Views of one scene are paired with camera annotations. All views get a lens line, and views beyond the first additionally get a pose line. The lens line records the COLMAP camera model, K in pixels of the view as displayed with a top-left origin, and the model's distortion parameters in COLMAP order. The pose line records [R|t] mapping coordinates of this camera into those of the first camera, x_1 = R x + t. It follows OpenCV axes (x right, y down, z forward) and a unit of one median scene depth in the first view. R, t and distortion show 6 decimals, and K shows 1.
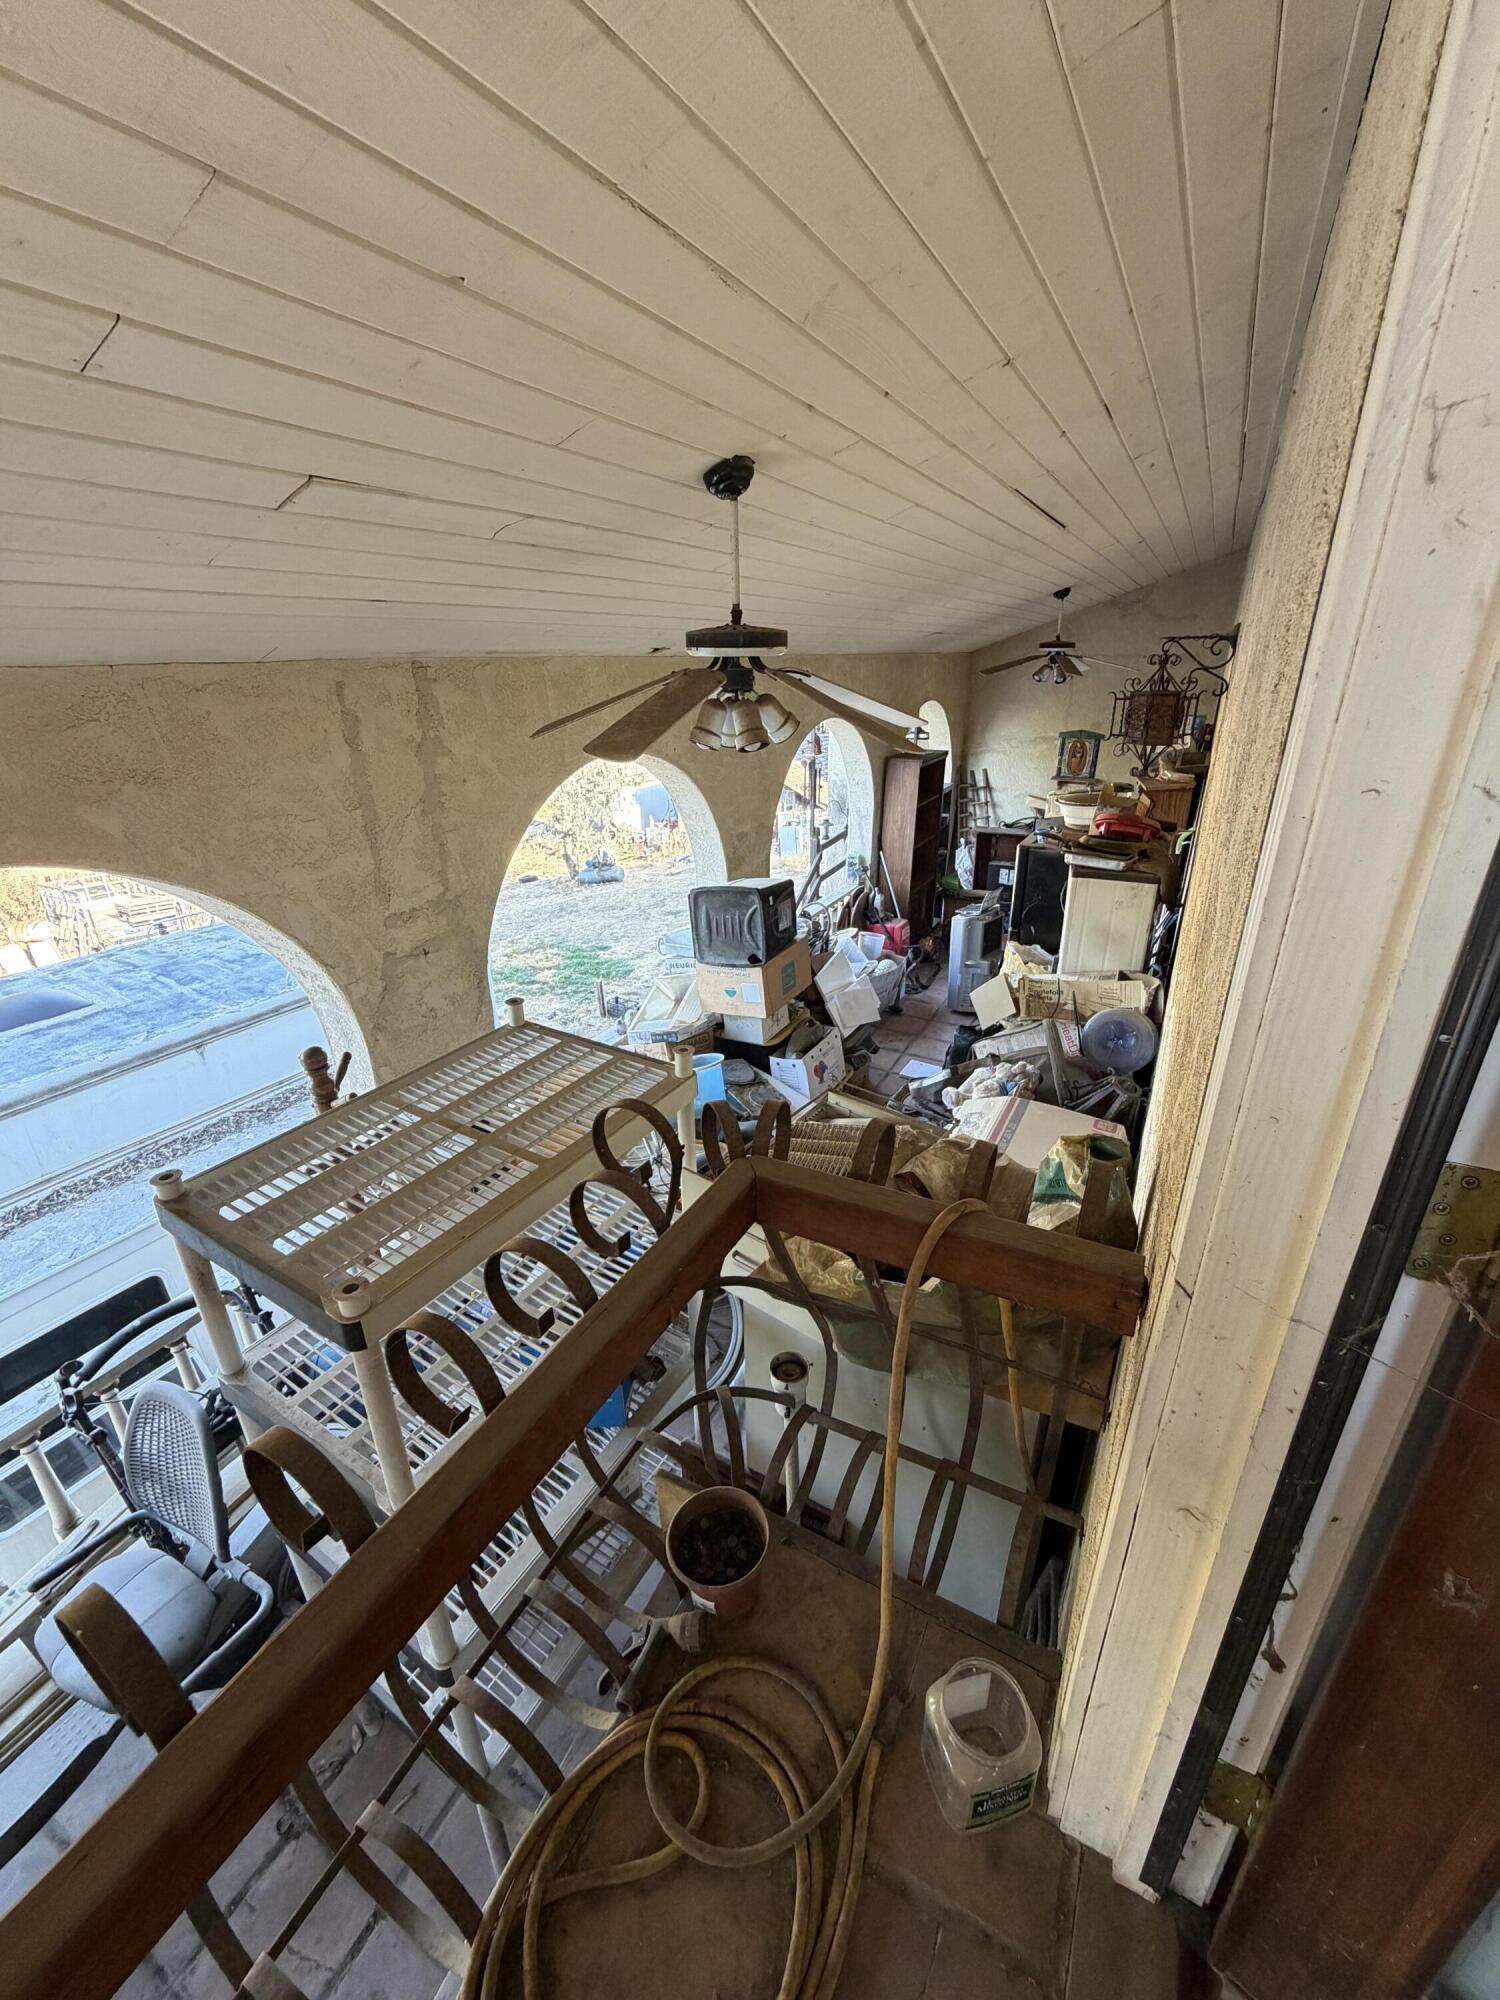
lens RADIAL K [[803.2, 0, 749.4], [0, 803.2, 1001.5], [0, 0, 1]] dist [-0.003354, -0.000524]
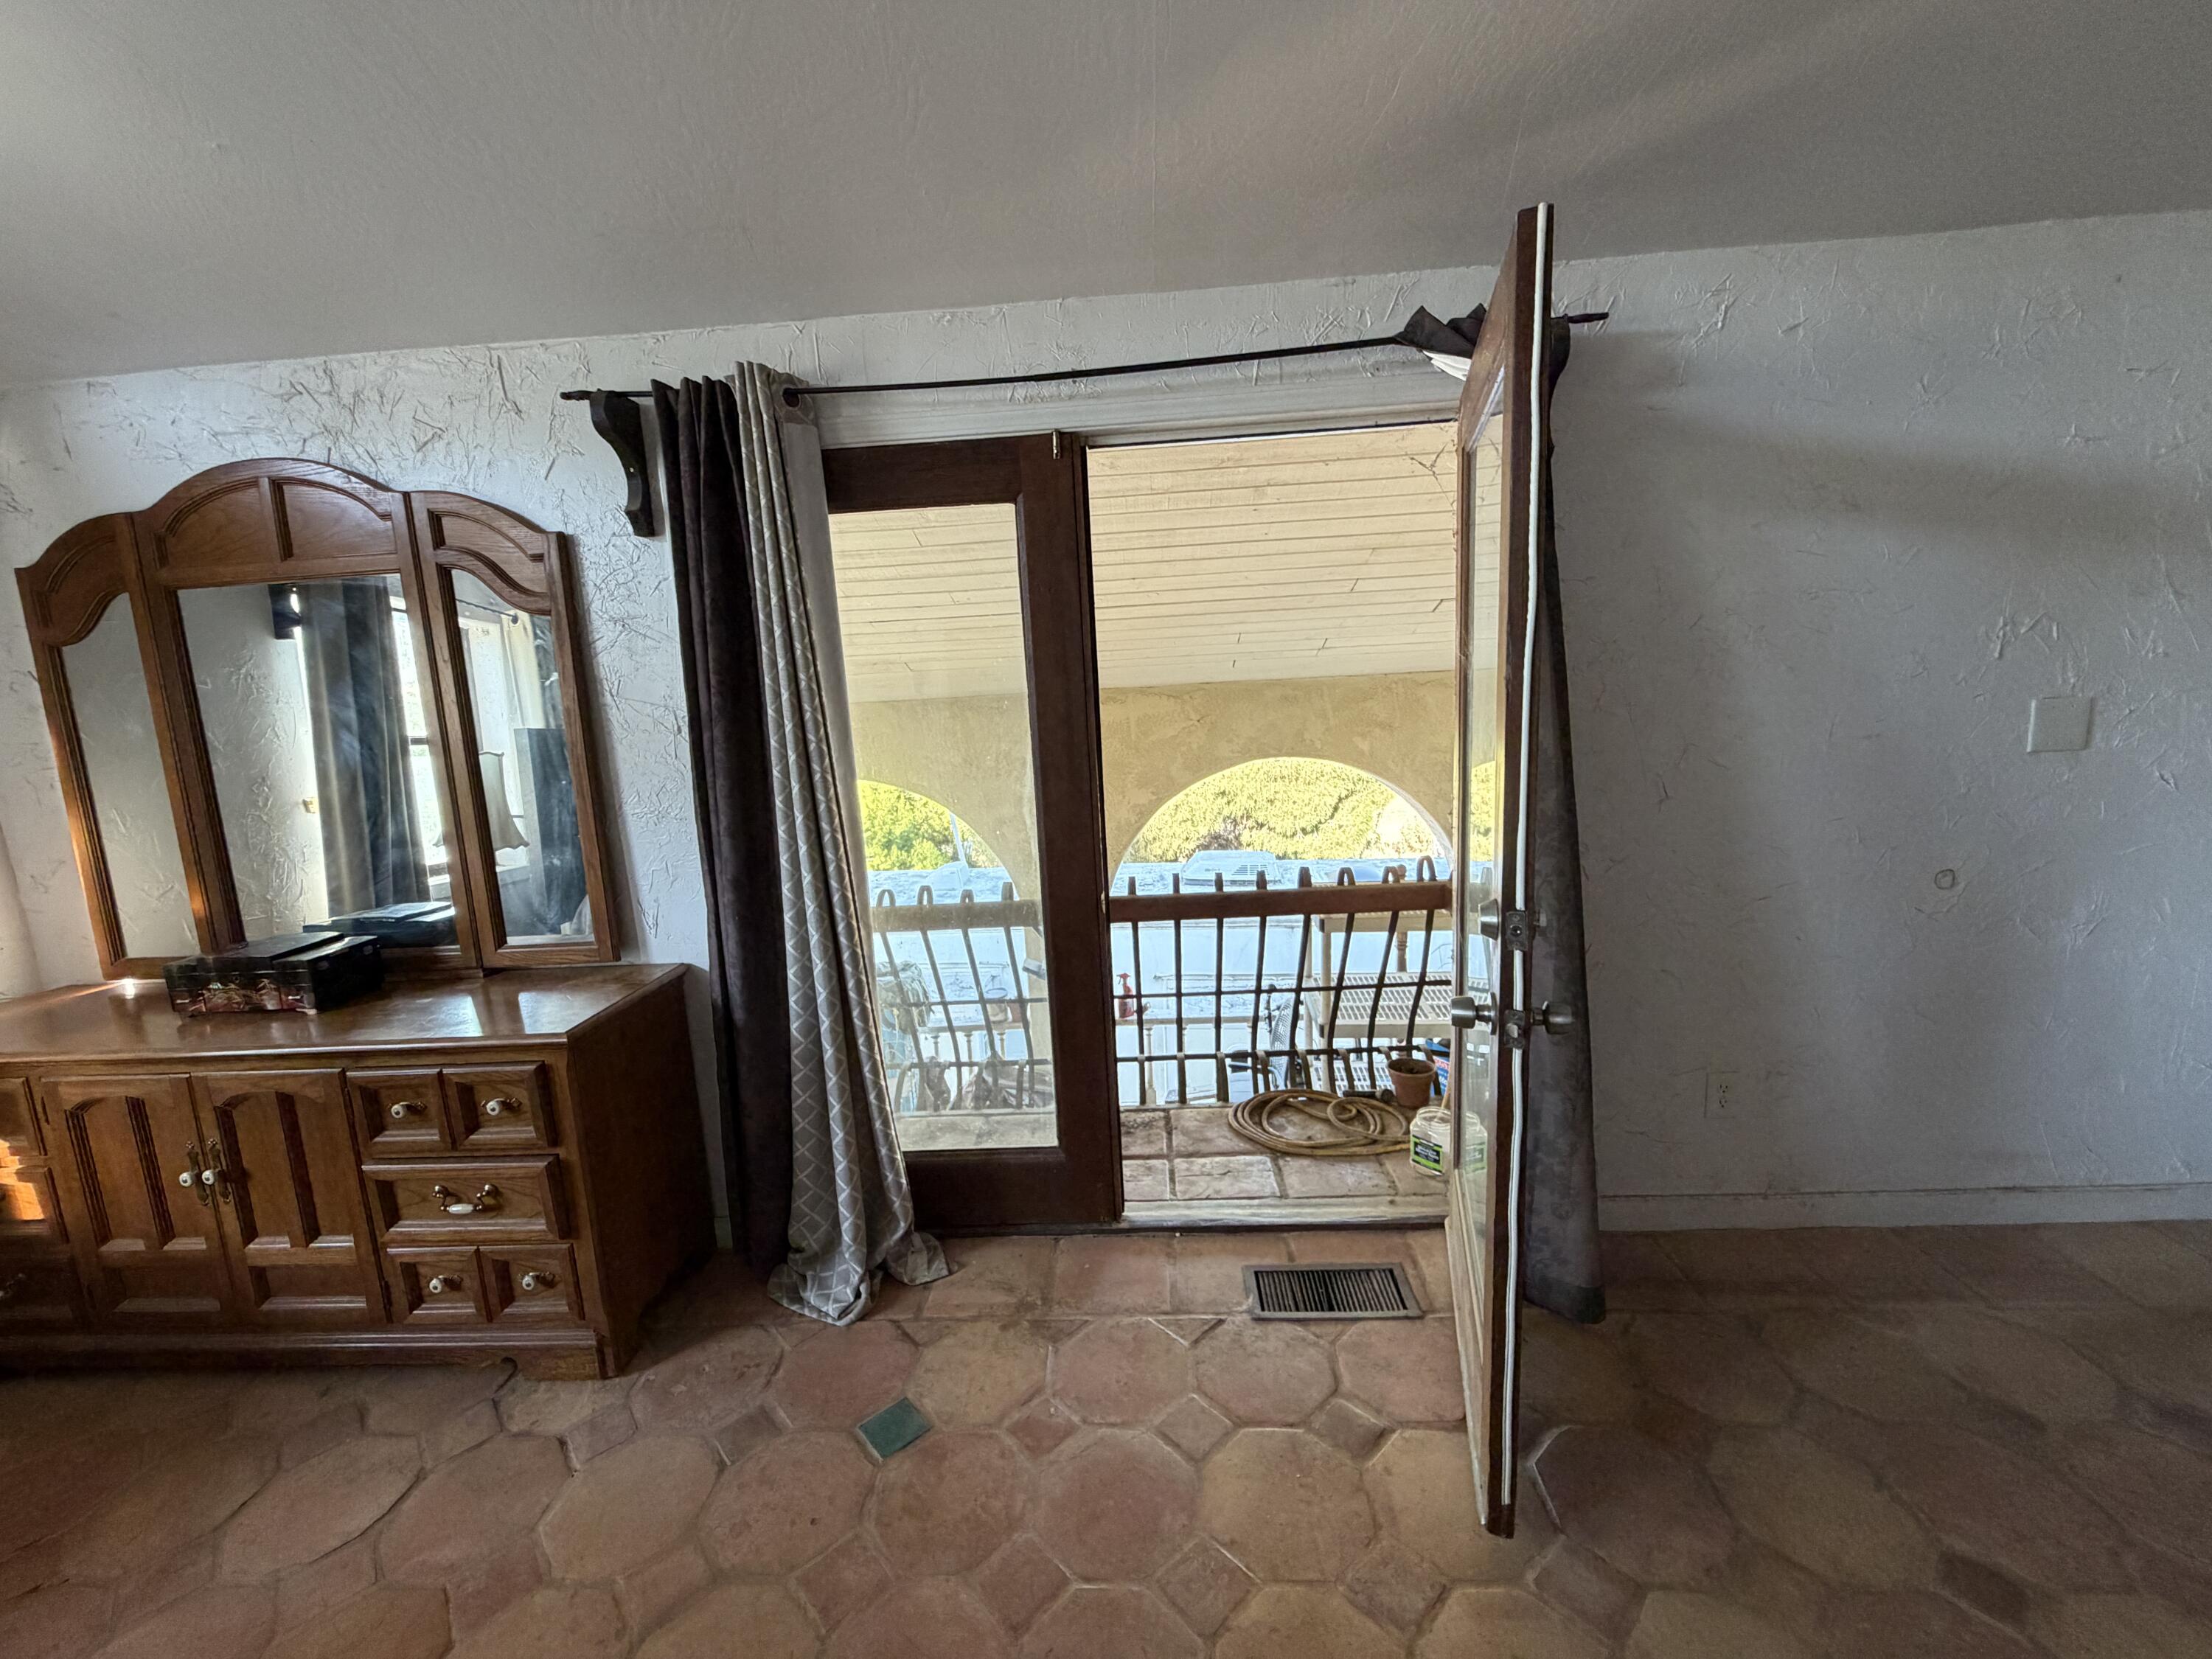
lens RADIAL K [[888.4, 0, 1100.7], [0, 888.4, 826.7], [0, 0, 1]] dist [-0.003354, -0.000524]
pose [[0.445657, 0.133540, -0.885188, 0.982124], [-0.310229, 0.950576, -0.012783, 0.224317], [0.839731, 0.280307, 0.465059, -0.603722]]
